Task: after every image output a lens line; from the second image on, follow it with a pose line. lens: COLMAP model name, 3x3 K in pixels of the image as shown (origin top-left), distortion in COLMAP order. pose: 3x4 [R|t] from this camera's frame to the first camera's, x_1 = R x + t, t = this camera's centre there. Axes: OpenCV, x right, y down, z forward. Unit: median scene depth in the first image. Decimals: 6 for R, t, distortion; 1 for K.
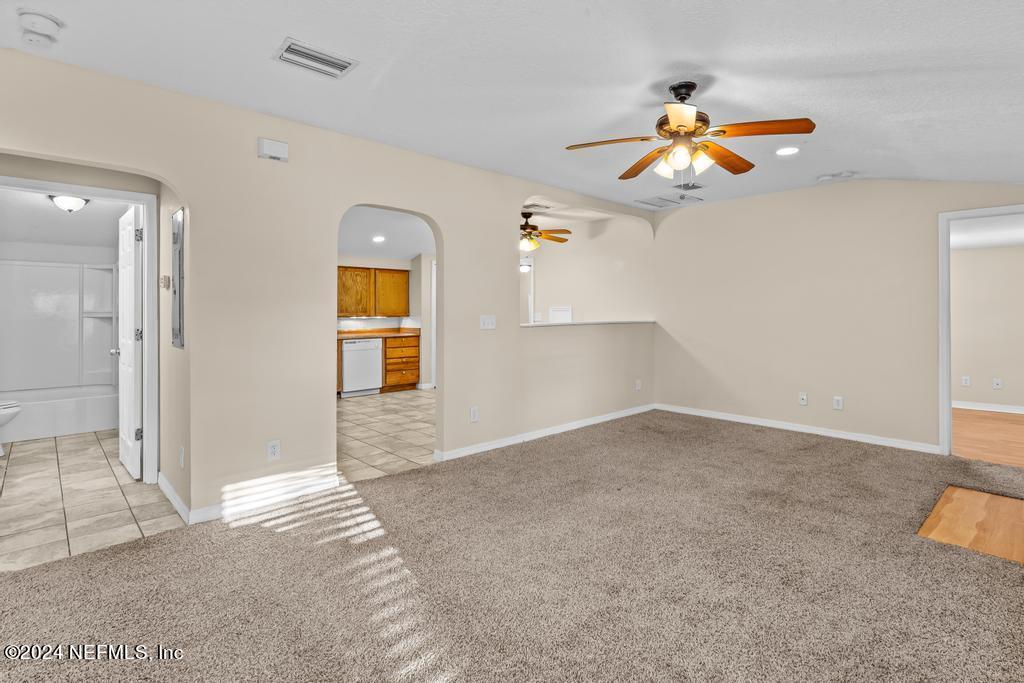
lens RADIAL K [[512.4, 0, 543.5], [0, 512.4, 309.4], [0, 0, 1]] dist [0.000766, 0.000016]
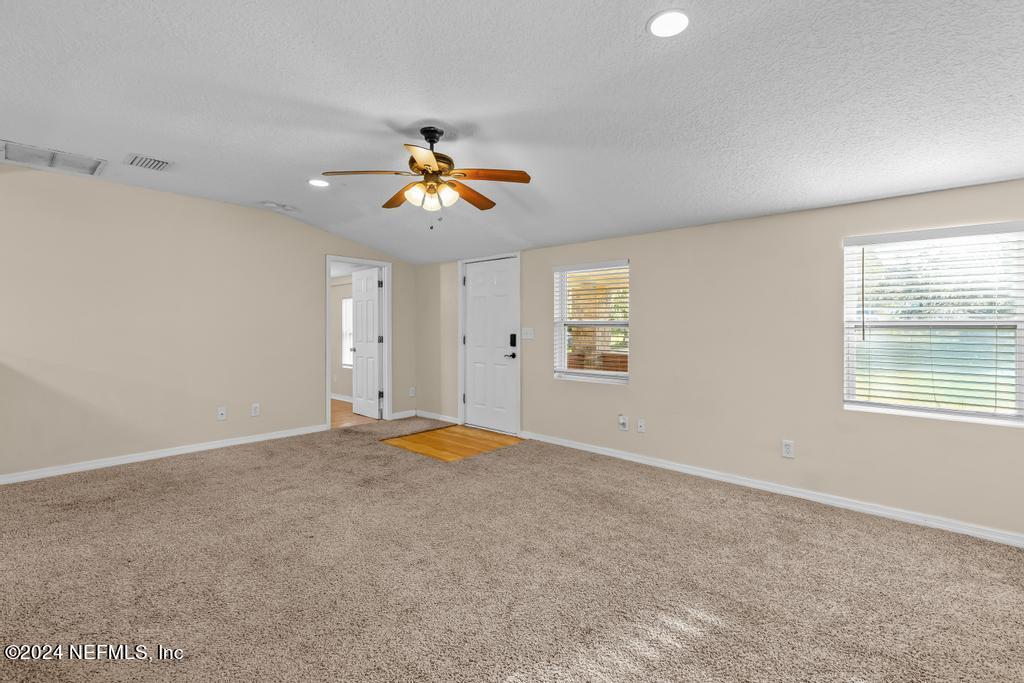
lens RADIAL K [[470.6, 0, 511.0], [0, 470.6, 330.4], [0, 0, 1]] dist [0.001702, 0.000119]
pose [[-0.044160, -0.010477, 0.998970, -0.670171], [-0.004647, 0.999936, 0.010282, -0.000905], [-0.999014, -0.004189, -0.044206, 0.734515]]
